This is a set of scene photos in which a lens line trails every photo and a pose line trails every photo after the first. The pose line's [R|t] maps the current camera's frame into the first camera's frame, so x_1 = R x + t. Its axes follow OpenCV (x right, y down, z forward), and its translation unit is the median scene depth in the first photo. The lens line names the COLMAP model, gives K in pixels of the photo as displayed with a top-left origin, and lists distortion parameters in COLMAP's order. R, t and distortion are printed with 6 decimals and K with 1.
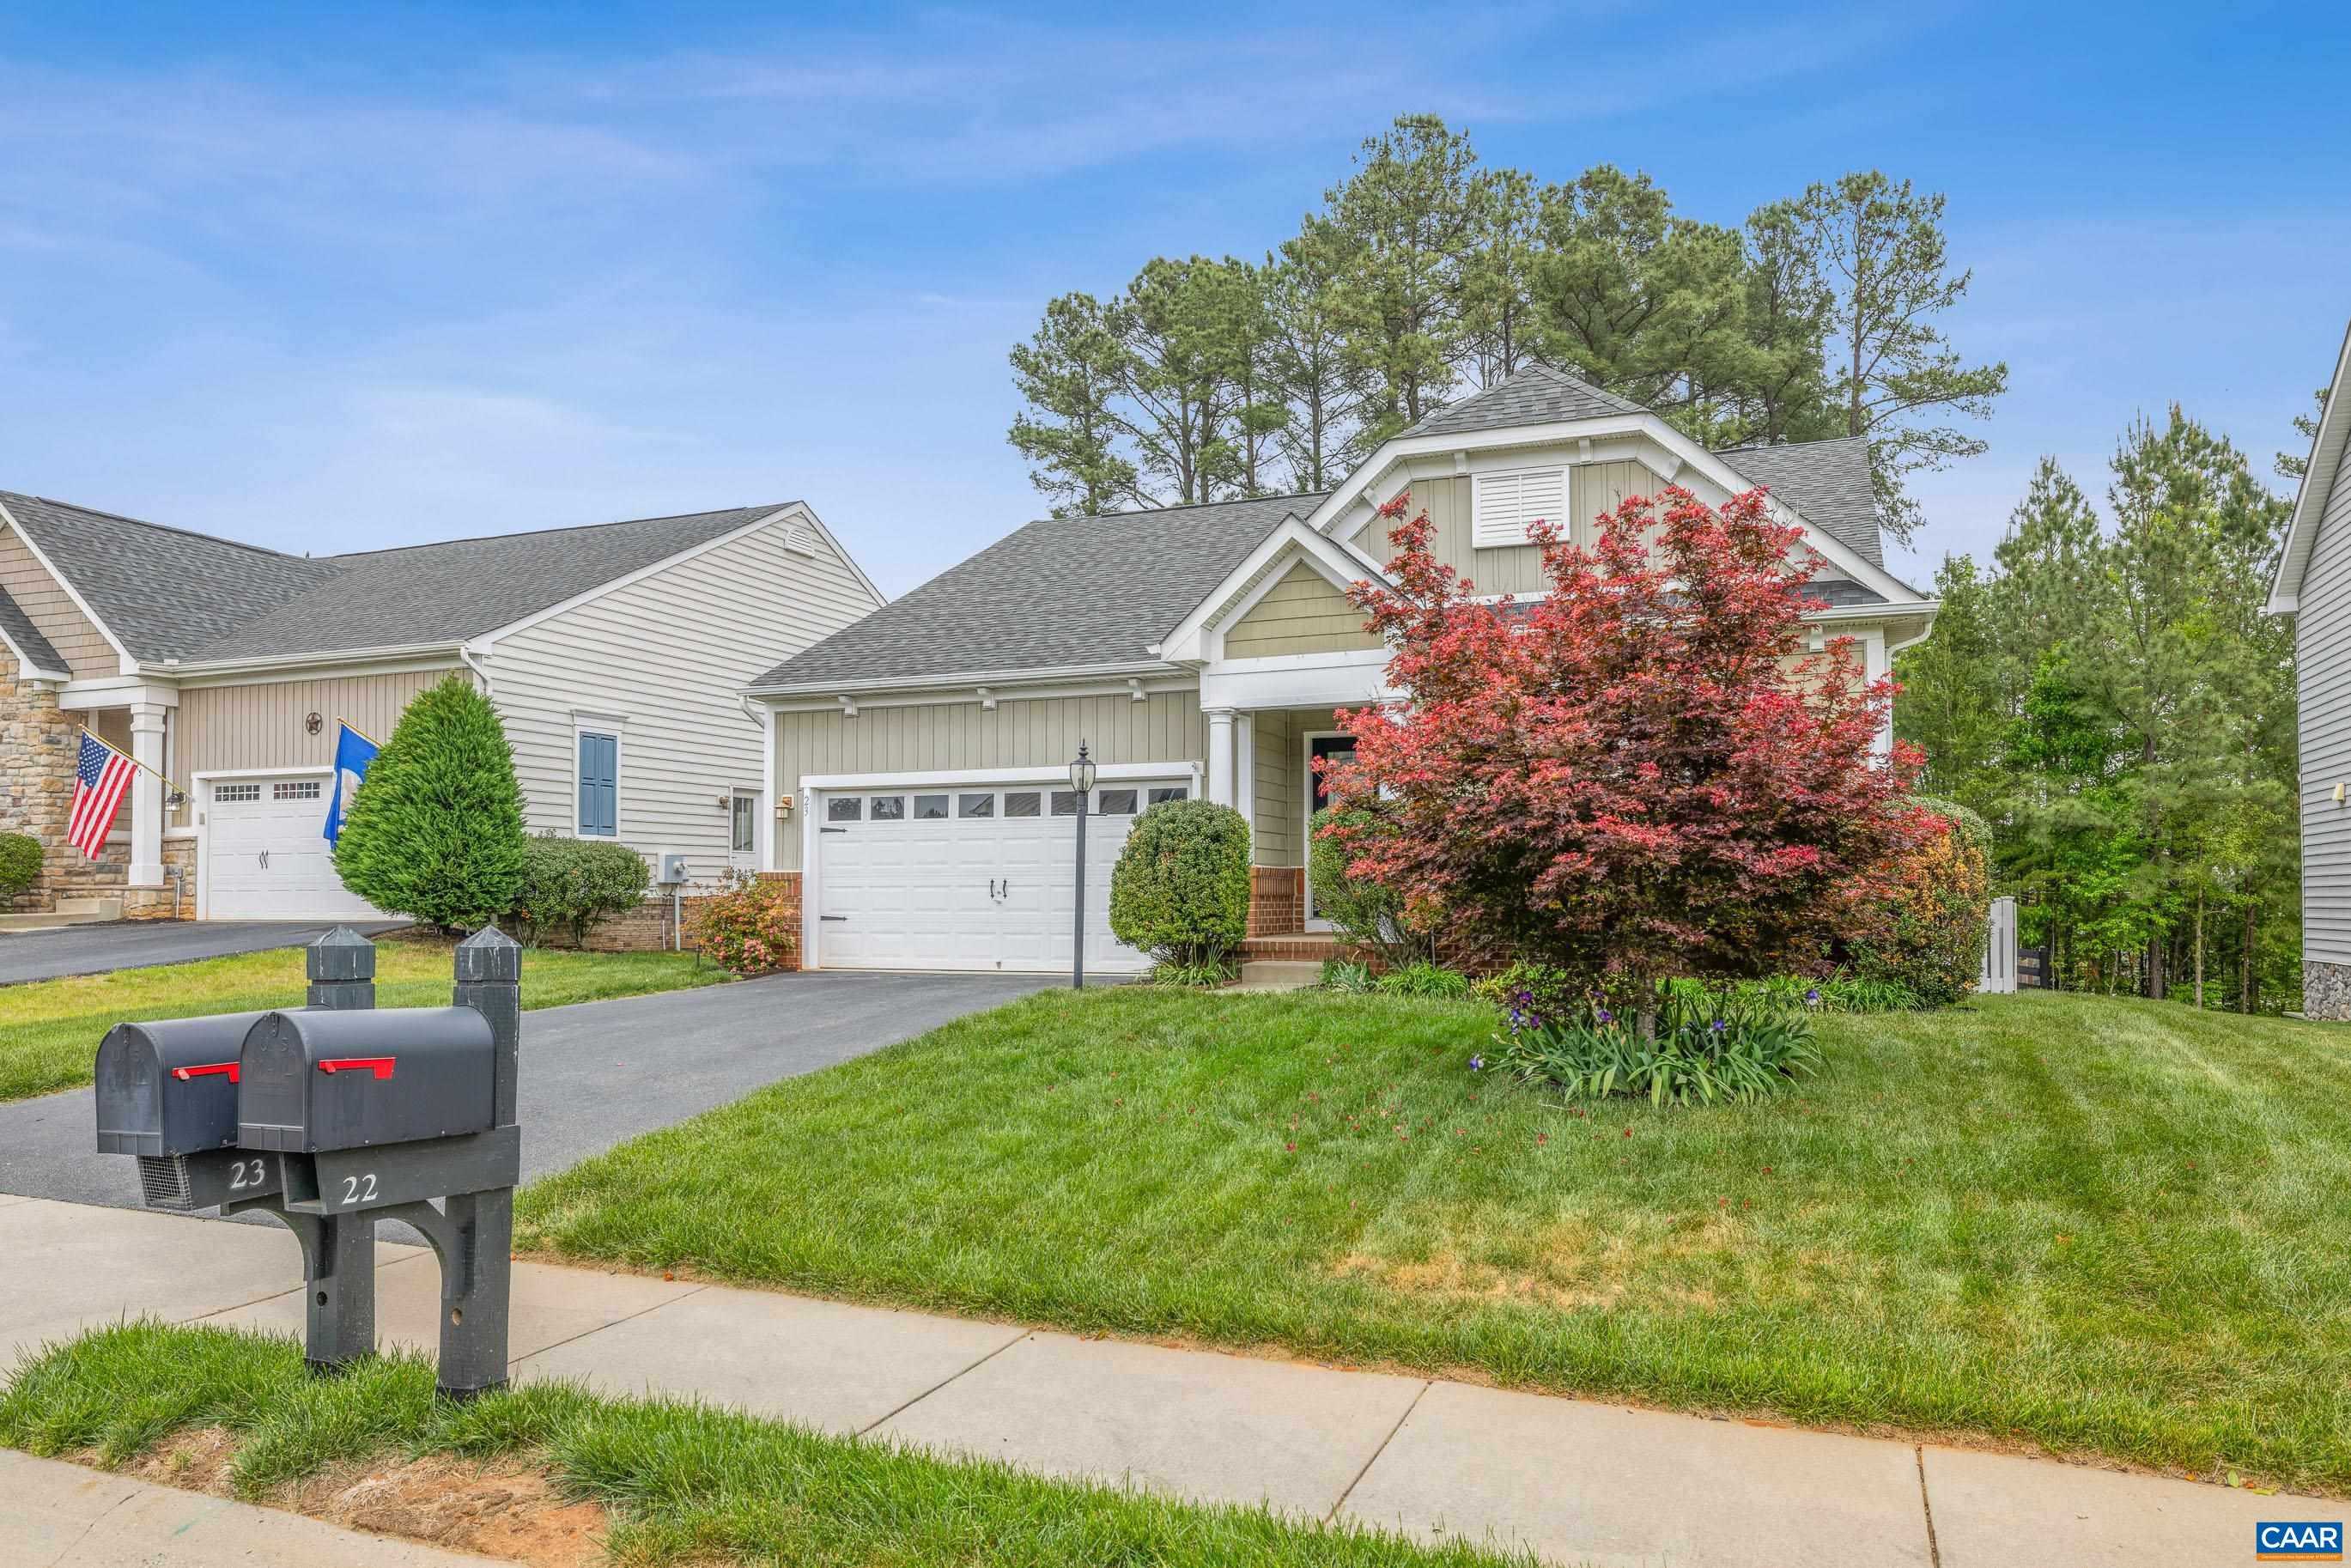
lens RADIAL K [[1557.8, 0, 1192.2], [0, 1557.8, 855.0], [0, 0, 1]] dist [-0.002553, 0.000517]
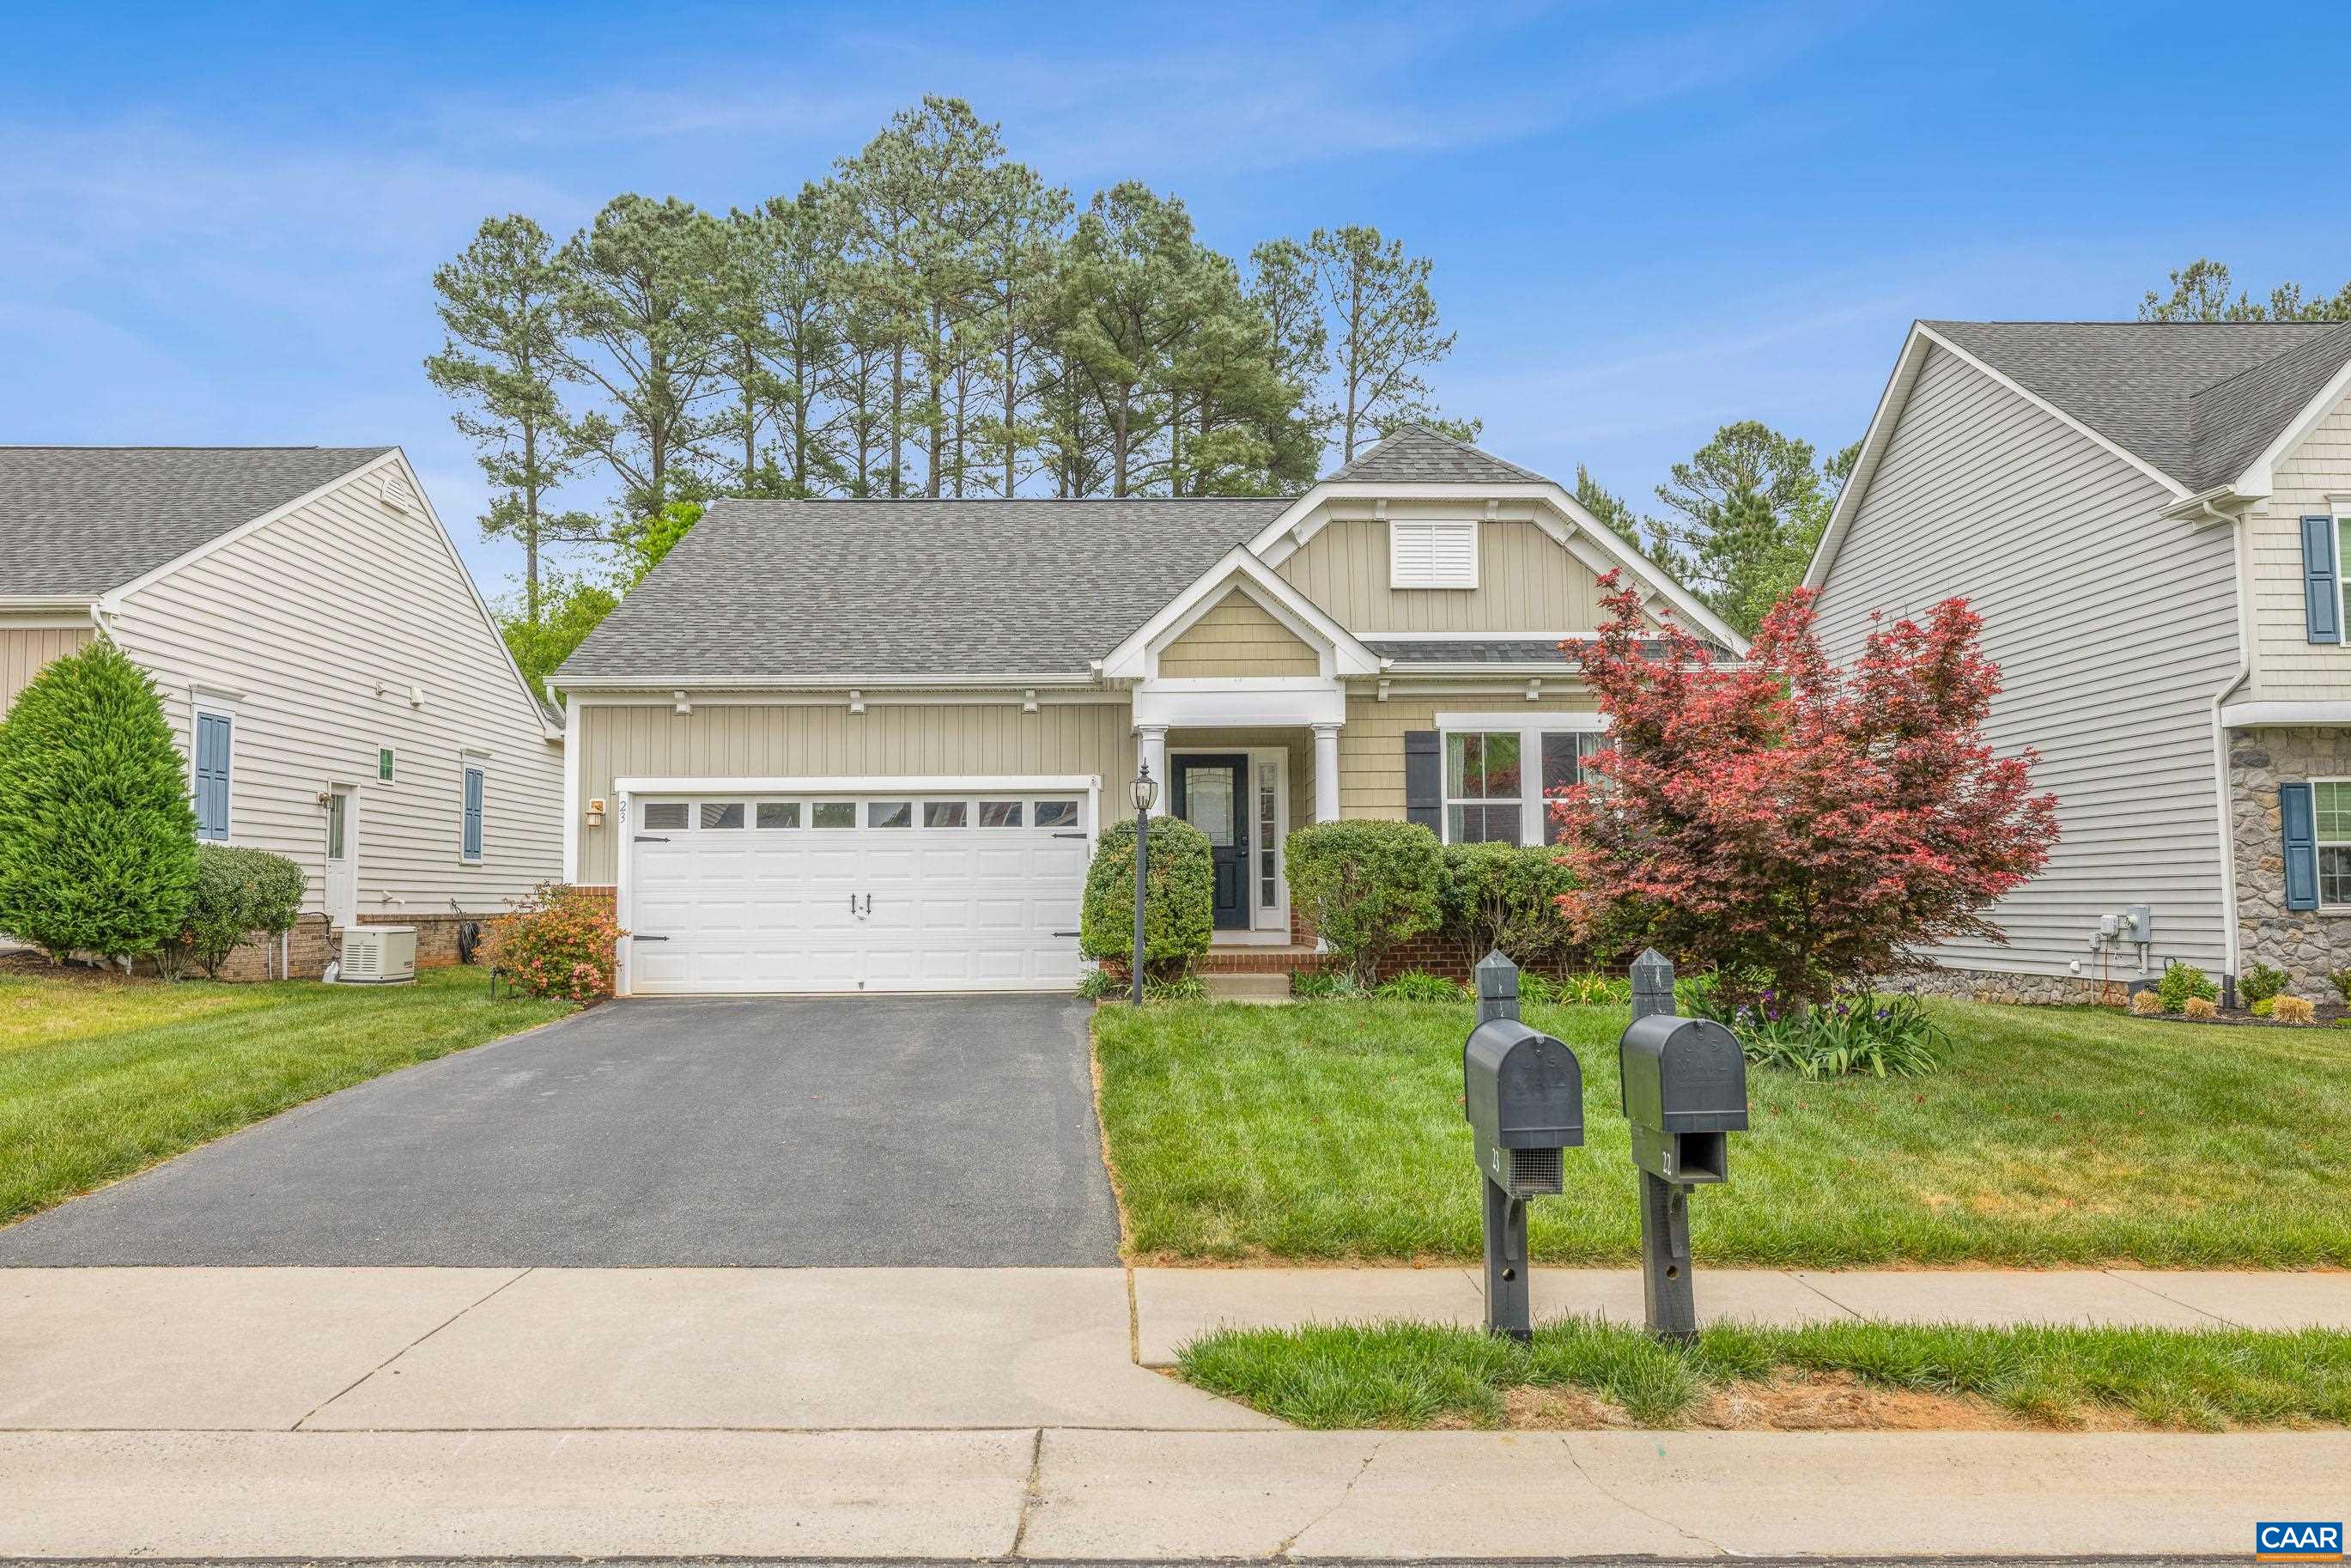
lens RADIAL K [[1698.1, 0, 1175.5], [0, 1698.1, 784.0], [0, 0, 1]] dist [-0.003023, 0.004884]
pose [[0.918281, 0.022223, 0.395305, -0.338226], [-0.004731, 0.998968, -0.045170, -0.005022], [-0.395901, 0.039609, 0.917438, -0.017004]]
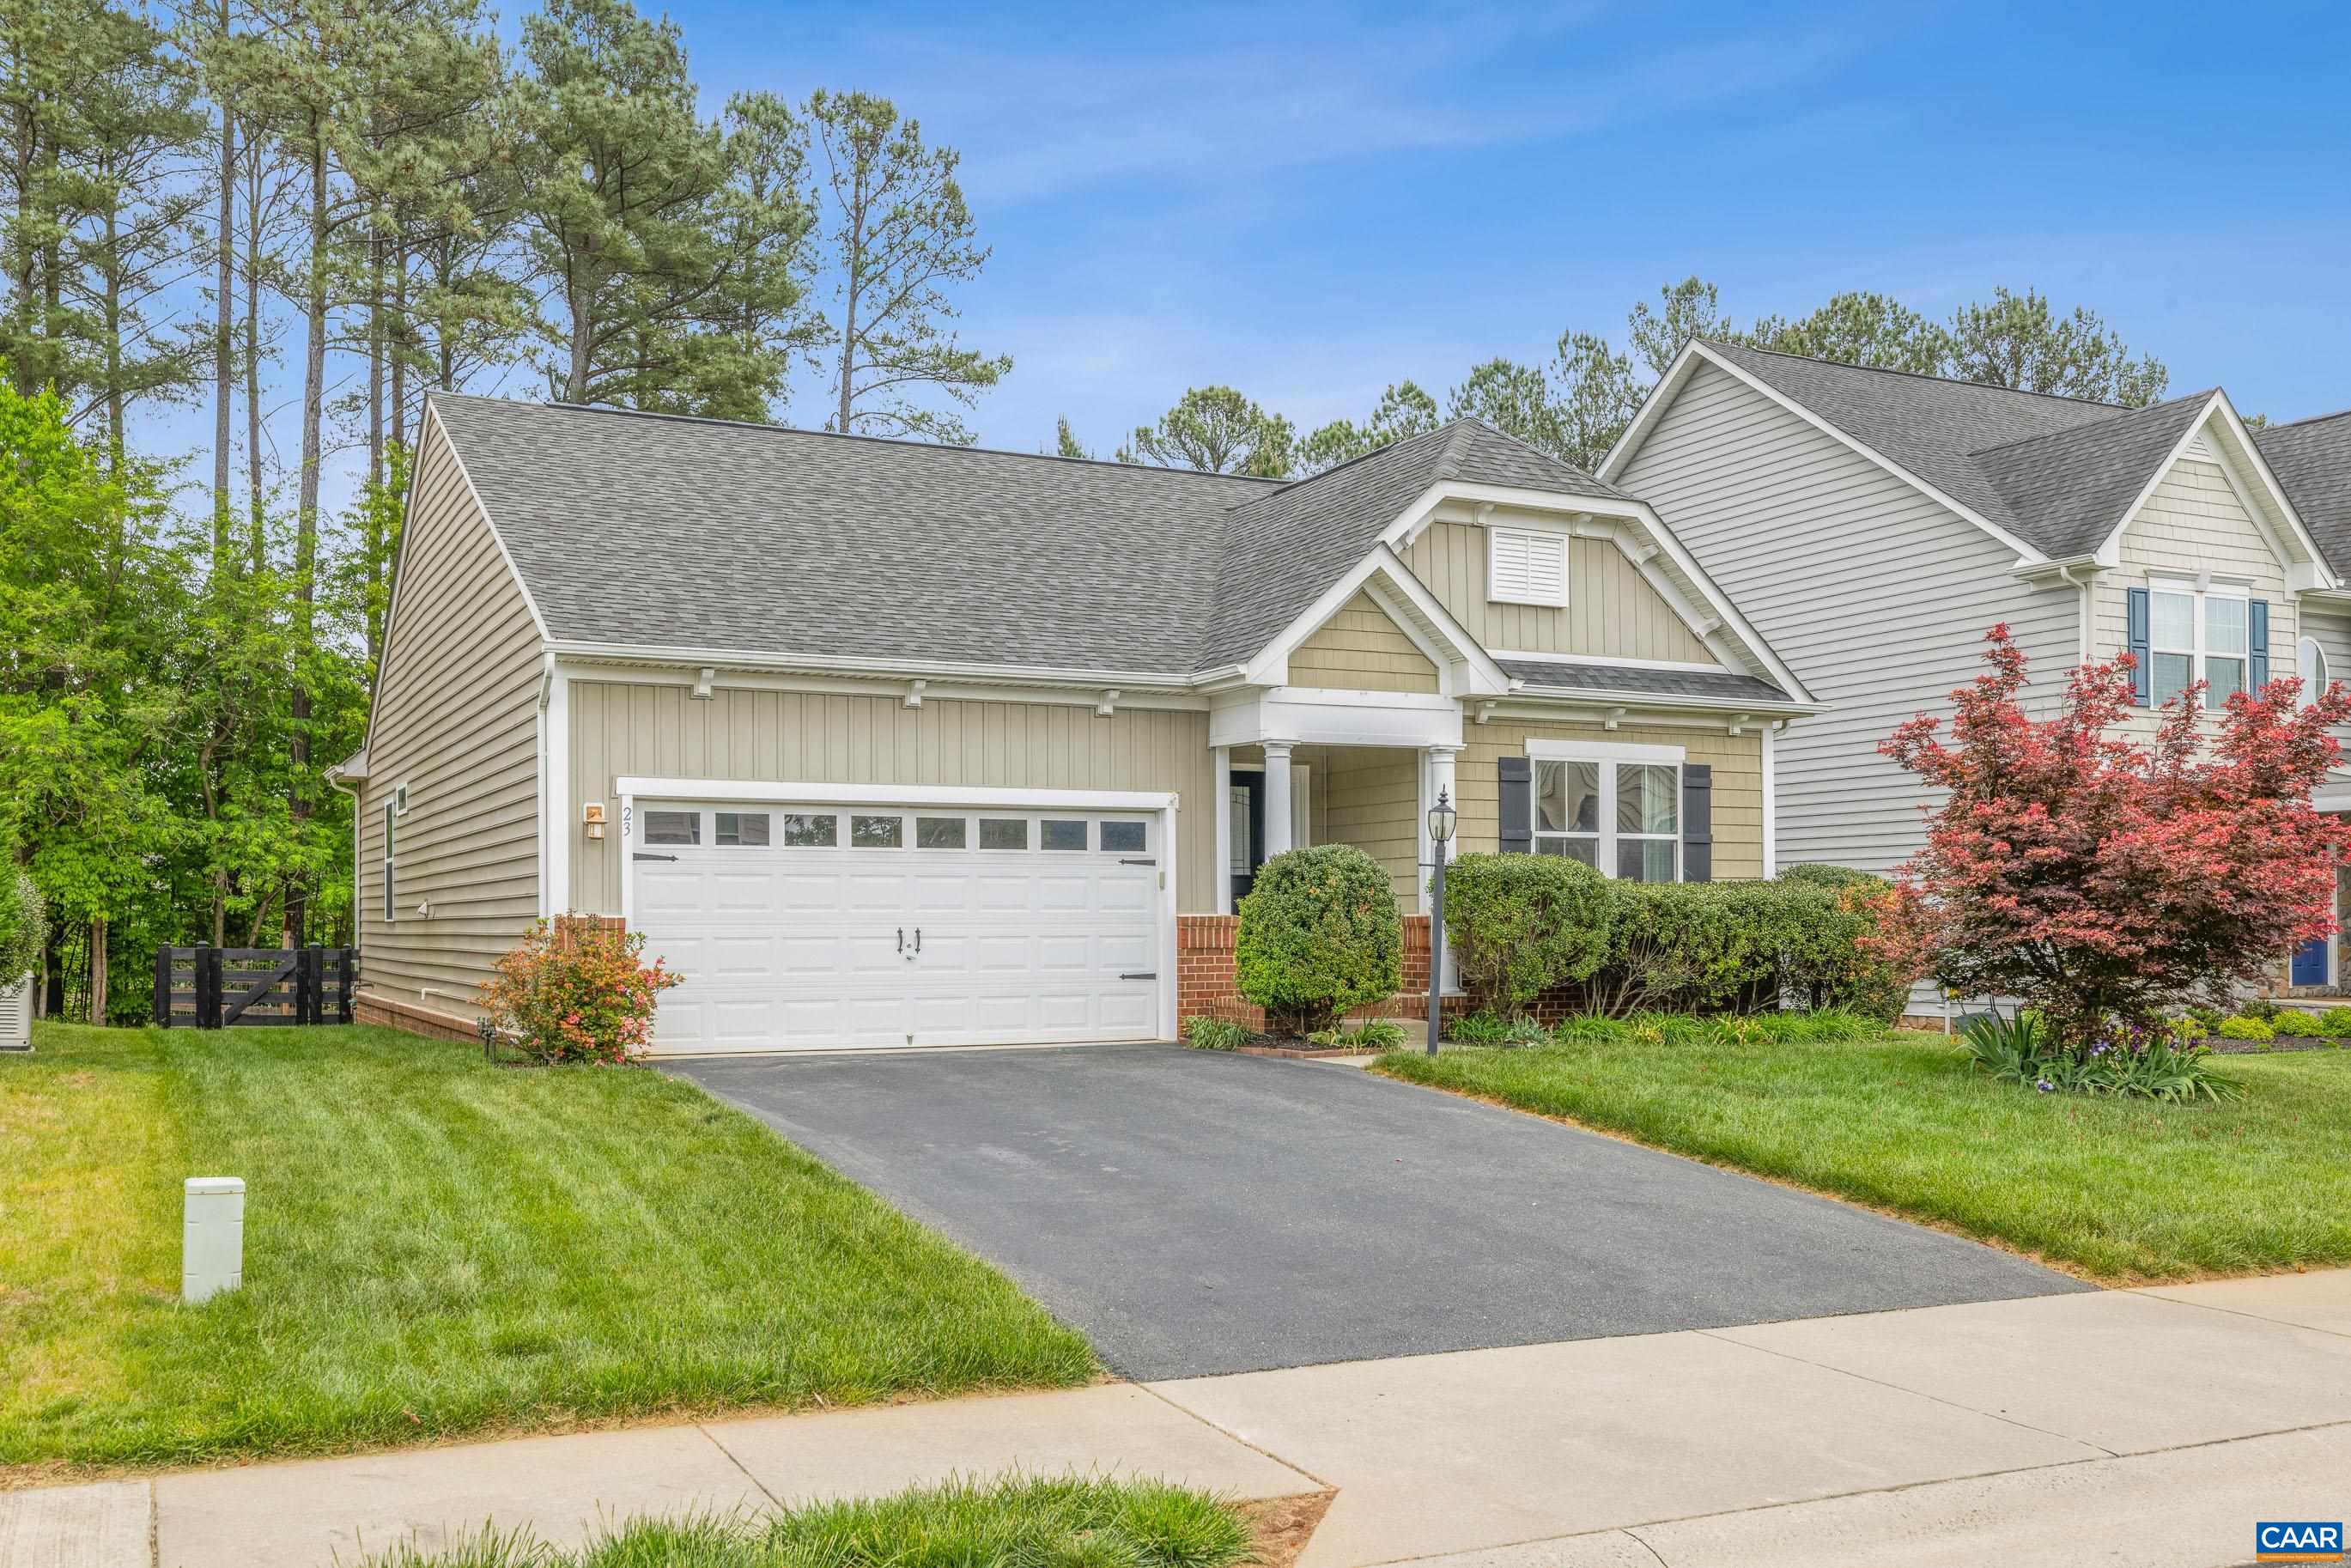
lens RADIAL K [[2139.9, 0, 1175.9], [0, 2139.9, 935.4], [0, 0, 1]] dist [0.009145, 0.001885]
pose [[0.659114, -0.001492, 0.752041, -0.791557], [-0.017087, 0.999710, 0.016959, -0.001282], [-0.751849, -0.024028, 0.658898, 0.191312]]
